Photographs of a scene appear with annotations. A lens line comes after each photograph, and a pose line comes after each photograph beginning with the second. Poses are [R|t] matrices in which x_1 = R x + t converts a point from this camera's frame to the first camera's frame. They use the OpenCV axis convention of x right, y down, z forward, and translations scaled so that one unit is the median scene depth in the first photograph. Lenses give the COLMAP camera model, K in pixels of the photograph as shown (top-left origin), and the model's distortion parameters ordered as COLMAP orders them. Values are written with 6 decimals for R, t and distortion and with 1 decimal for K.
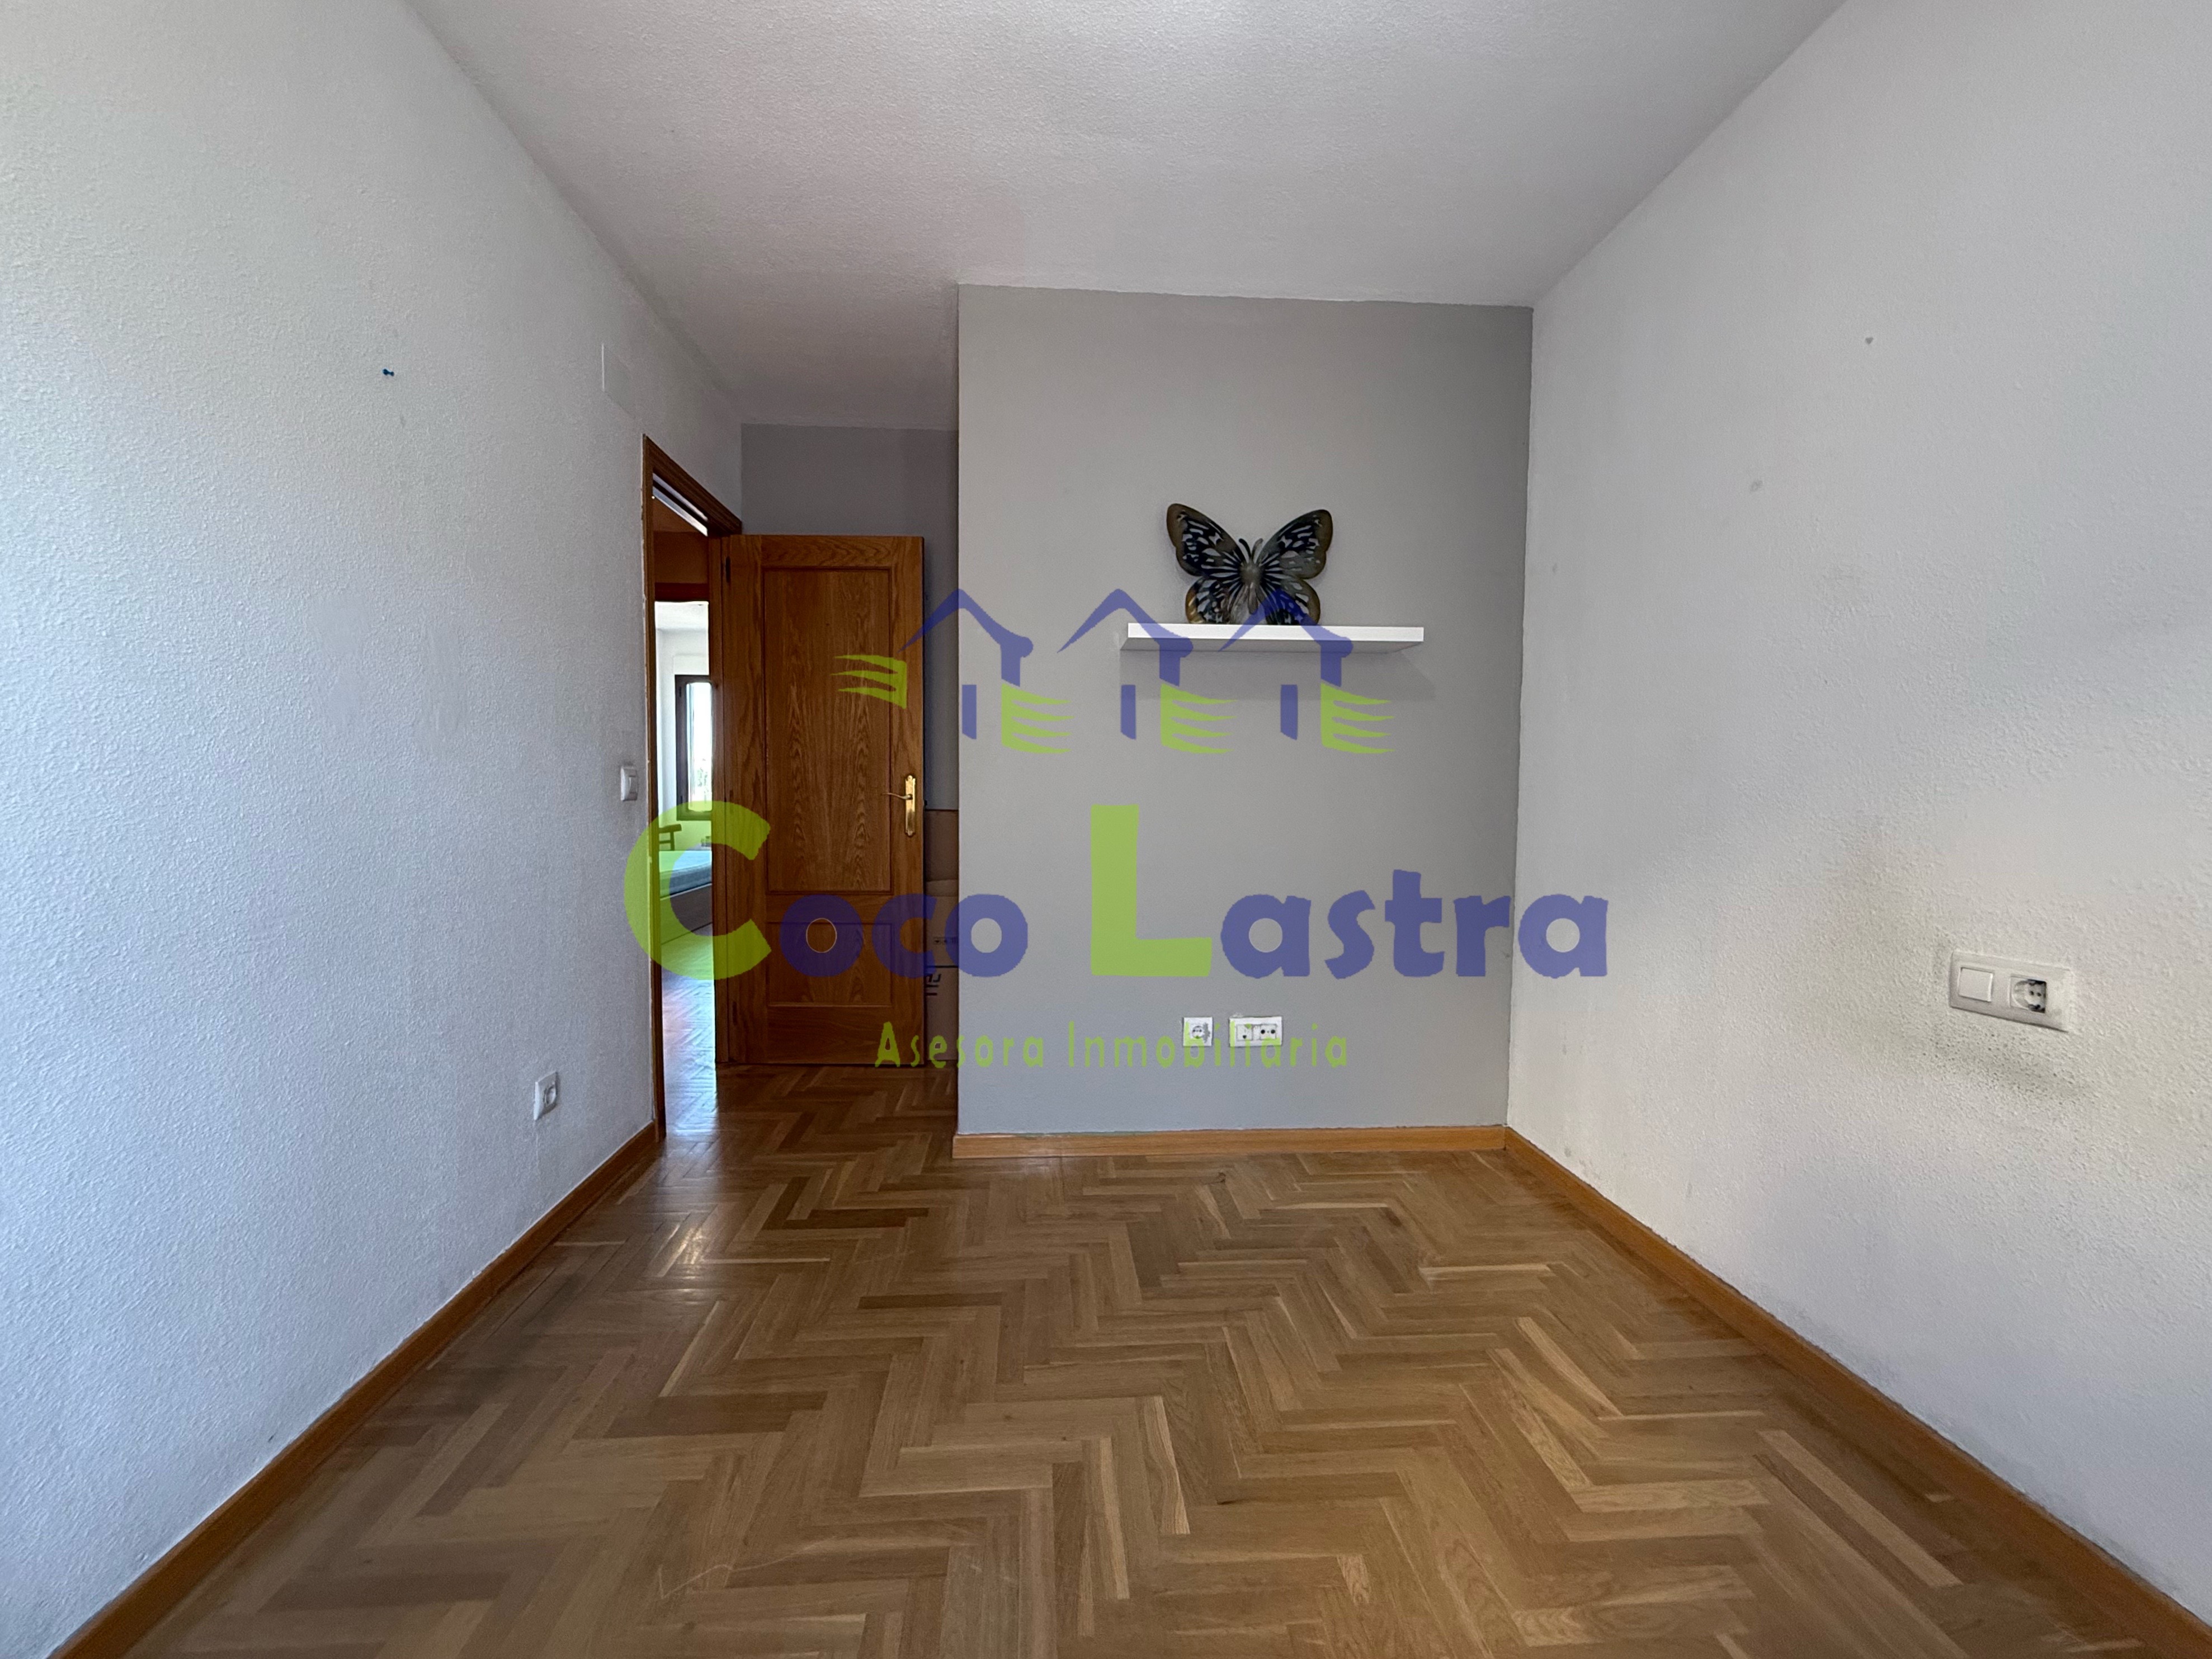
lens RADIAL K [[882.0, 0, 1098.1], [0, 882.0, 822.4], [0, 0, 1]] dist [0.001784, 0.000313]
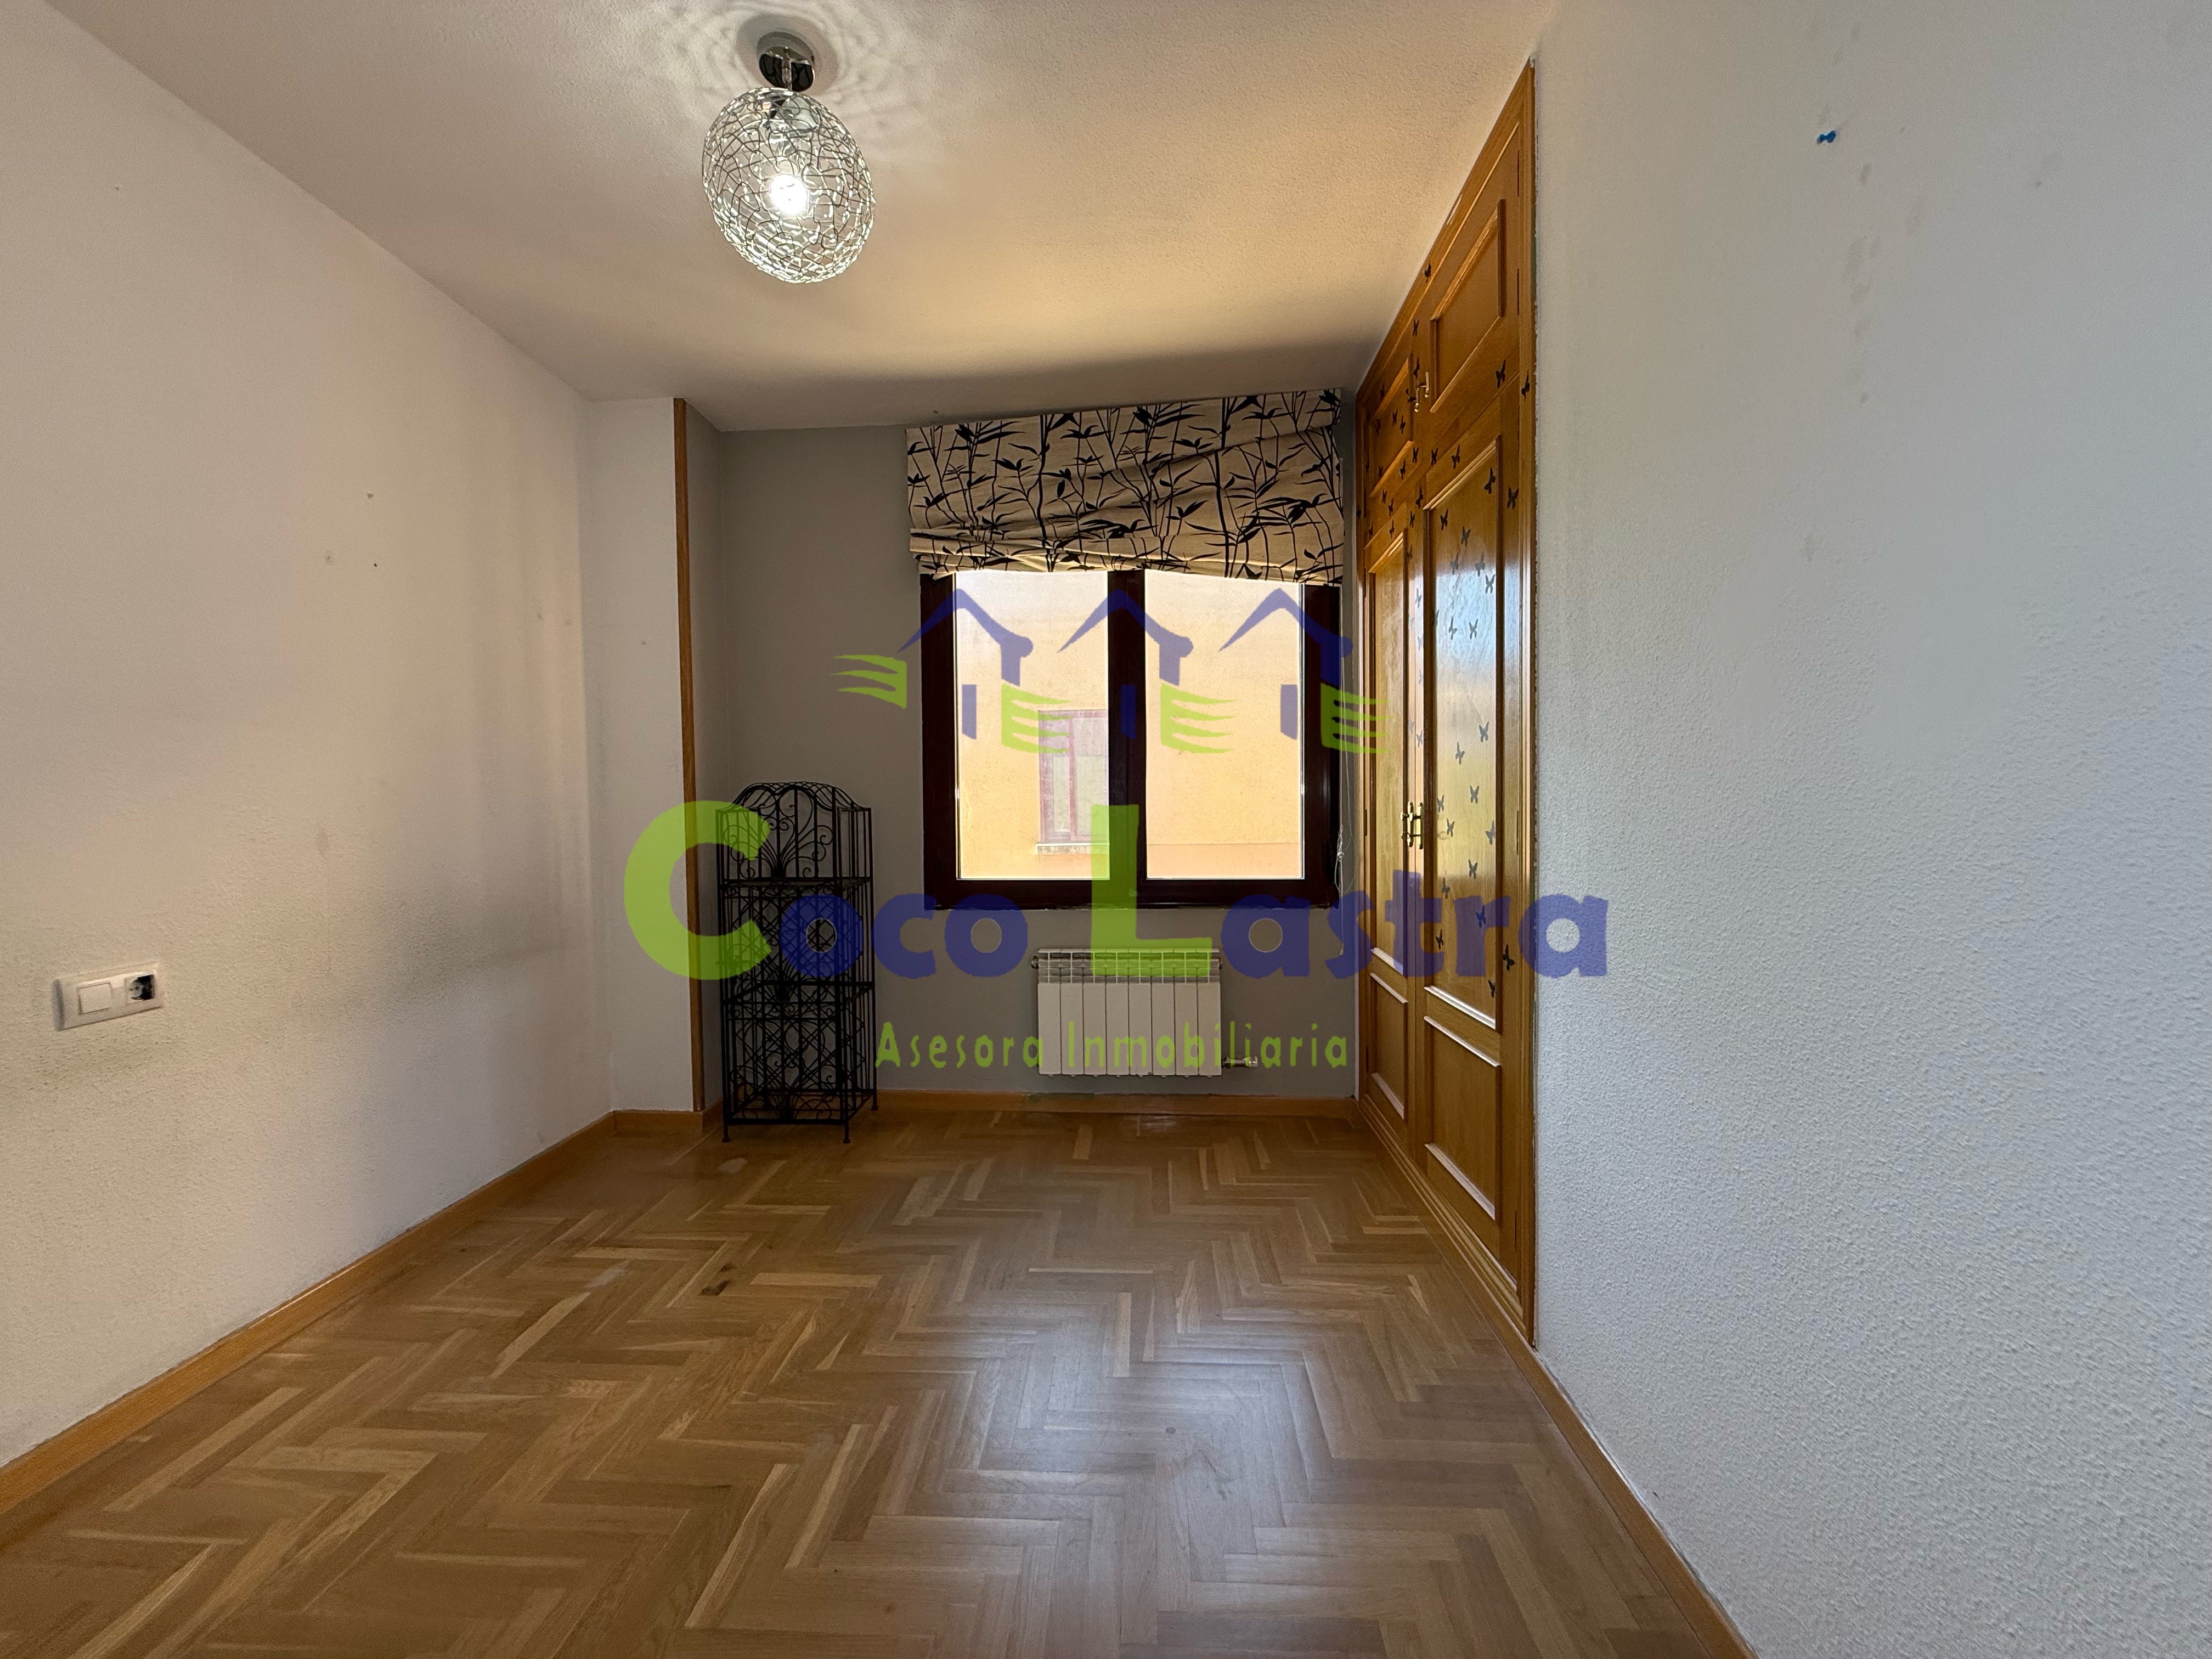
lens RADIAL K [[882.0, 0, 1096.9], [0, 882.0, 827.0], [0, 0, 1]] dist [0.001784, 0.000313]
pose [[-0.991183, 0.002902, 0.132468, -0.449211], [0.012302, 0.997457, 0.070200, -0.101304], [-0.131928, 0.071211, -0.988698, 1.942756]]
